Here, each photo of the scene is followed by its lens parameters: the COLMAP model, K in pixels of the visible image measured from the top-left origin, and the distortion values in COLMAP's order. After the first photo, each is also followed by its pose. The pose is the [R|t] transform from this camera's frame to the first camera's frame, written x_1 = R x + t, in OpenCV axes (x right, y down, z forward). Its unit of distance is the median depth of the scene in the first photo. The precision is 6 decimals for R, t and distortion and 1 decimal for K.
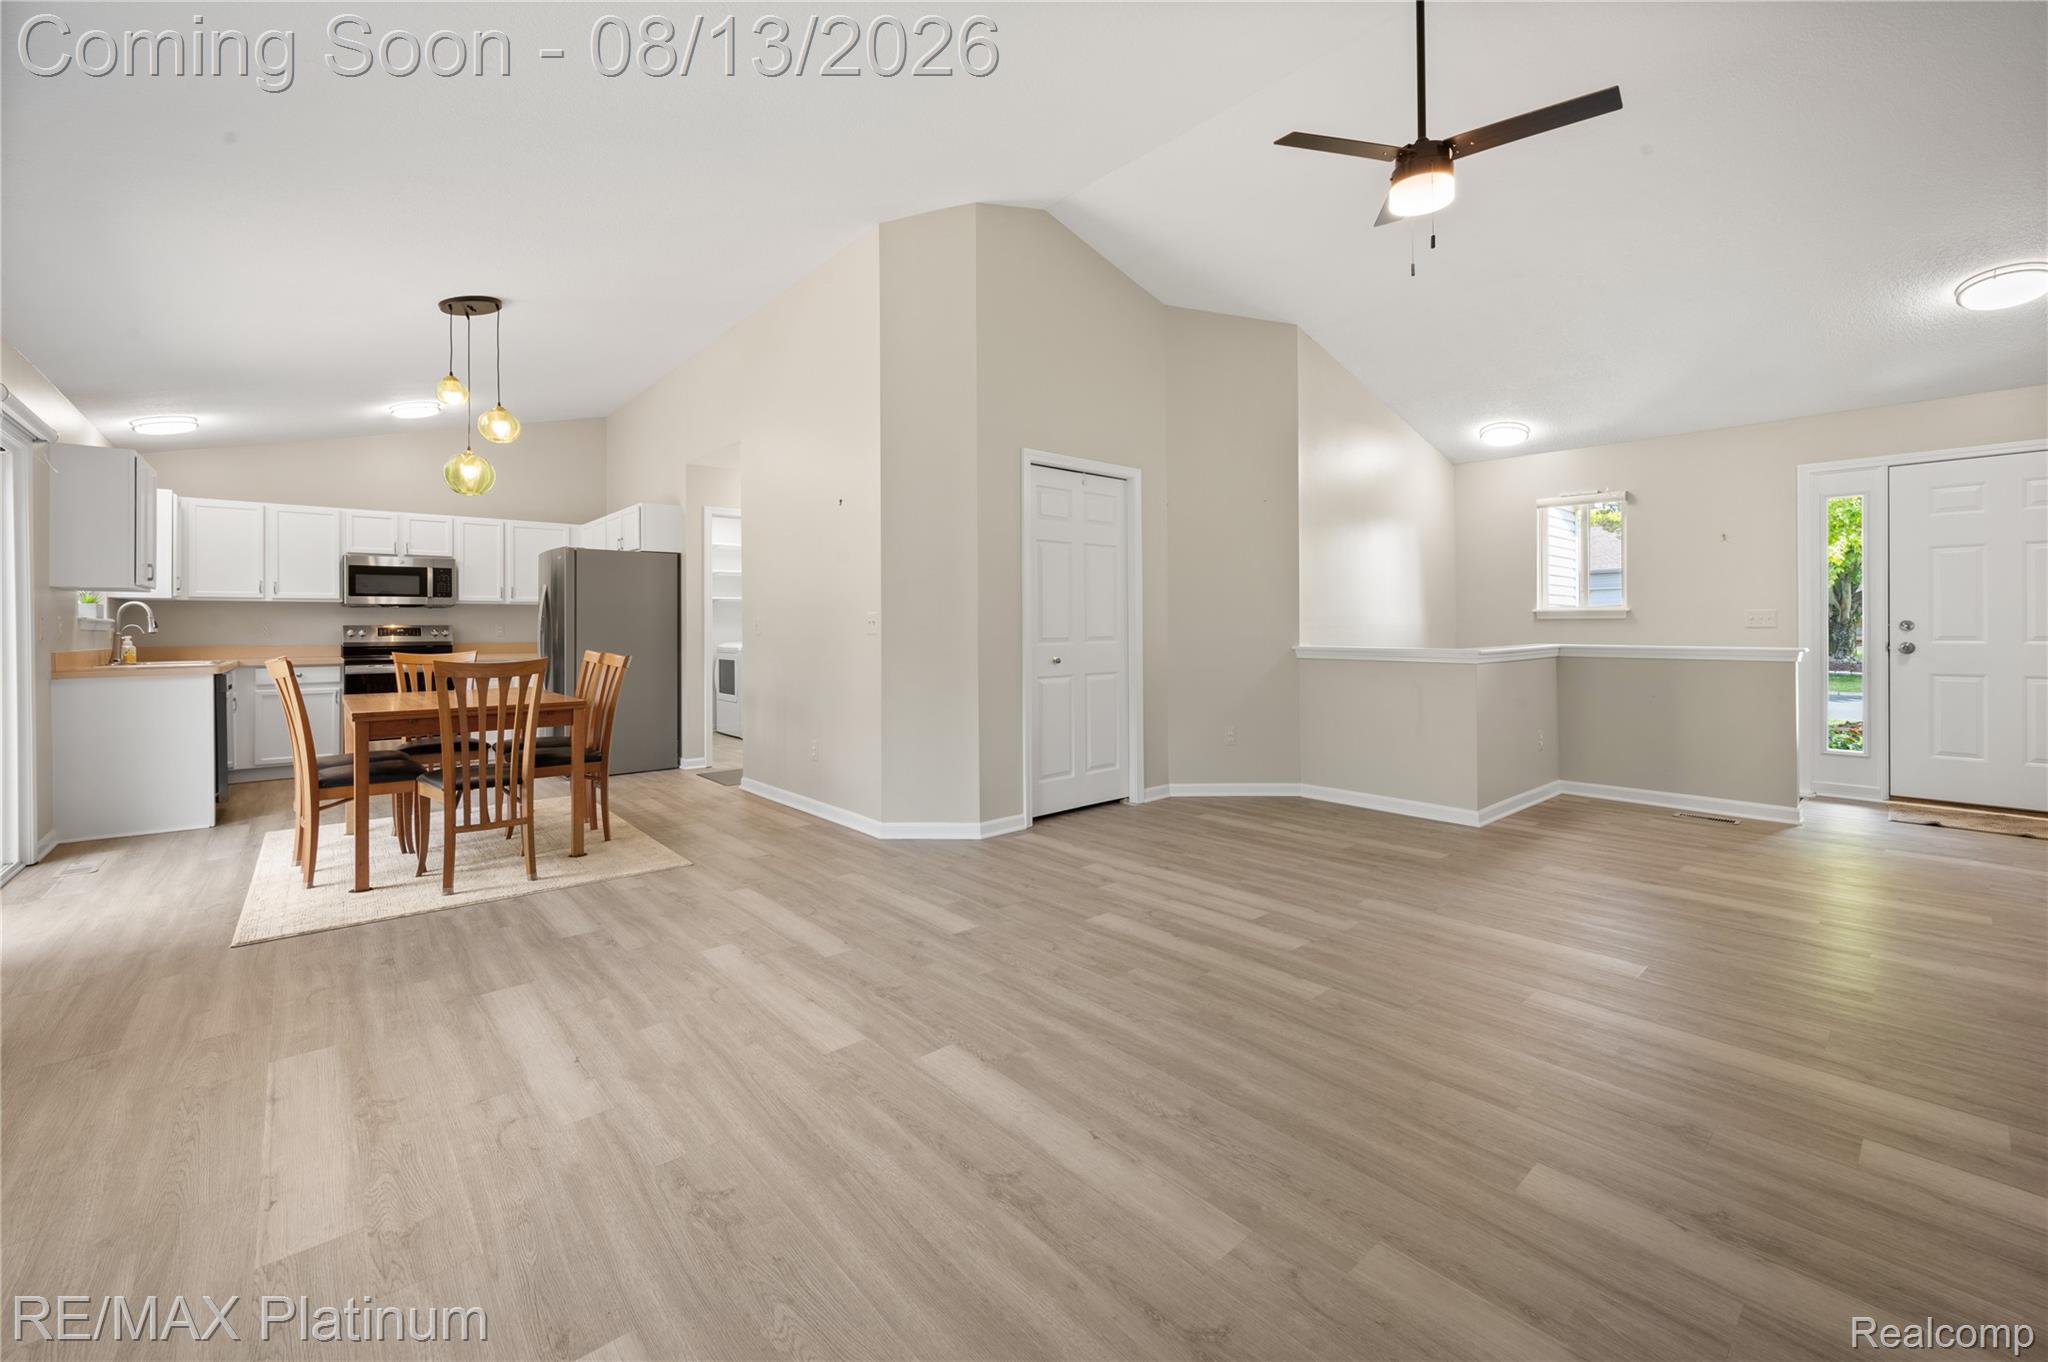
lens RADIAL K [[830.5, 0, 1026.5], [0, 830.5, 625.5], [0, 0, 1]] dist [0.003525, 0.000044]
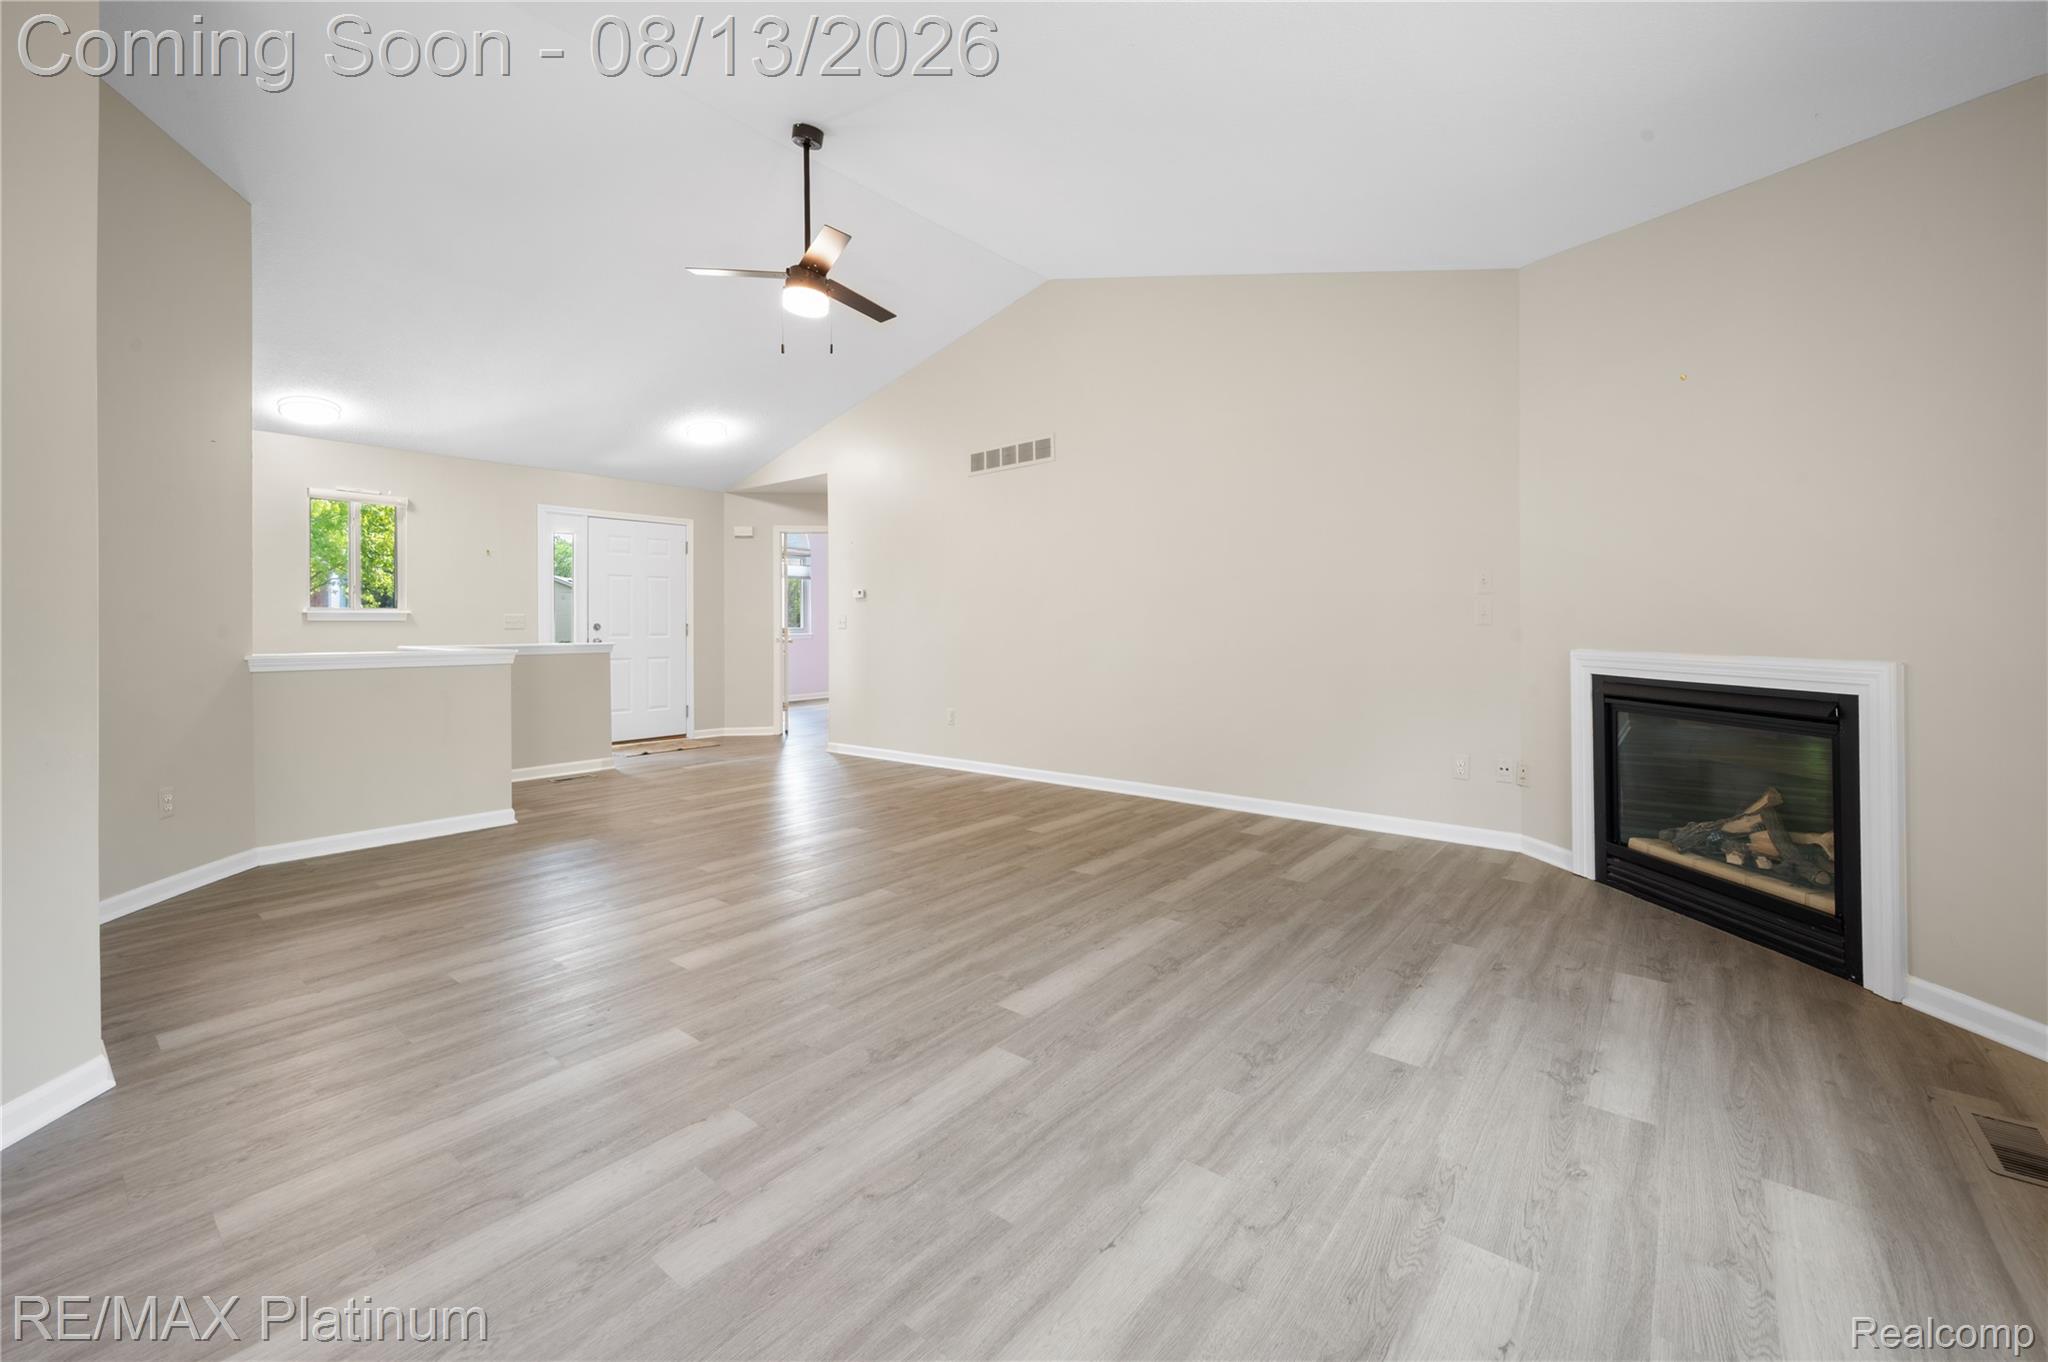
lens RADIAL K [[830.5, 0, 1015.3], [0, 830.5, 627.7], [0, 0, 1]] dist [0.003525, 0.000044]
pose [[-0.155355, 0.001299, 0.987858, -0.506832], [0.005558, 0.999984, -0.000441, 0.005094], [-0.987843, 0.005422, -0.155360, 0.495621]]
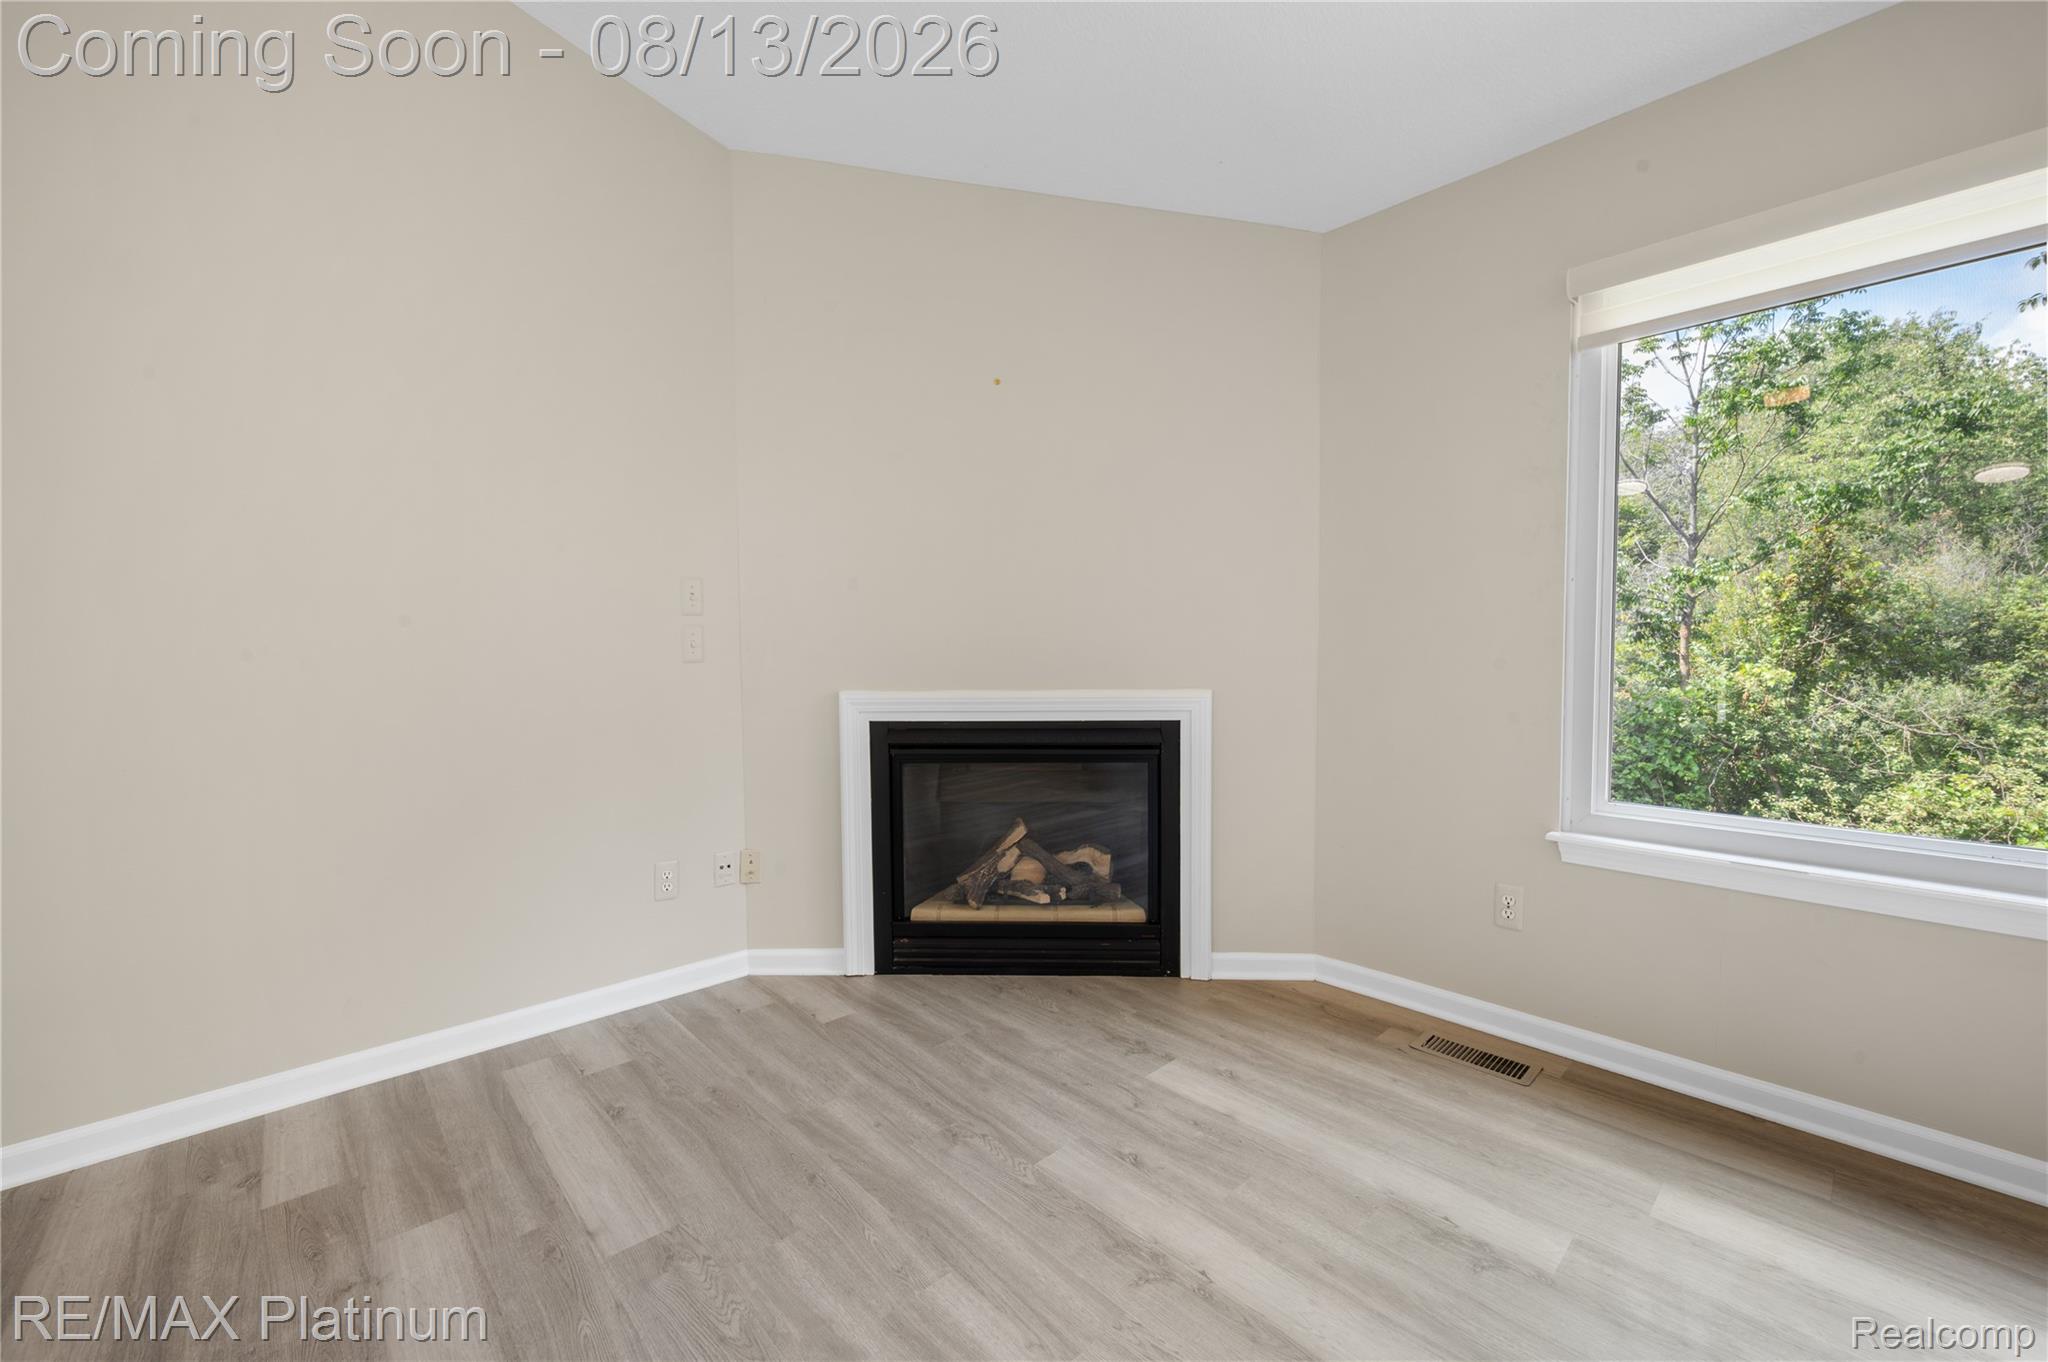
lens RADIAL K [[830.5, 0, 1031.5], [0, 830.5, 676.0], [0, 0, 1]] dist [0.003525, 0.000044]
pose [[-0.999365, 0.013734, -0.032886, -0.002112], [0.012189, 0.998833, 0.046740, -0.007746], [0.033490, 0.046310, -0.998366, 0.467793]]
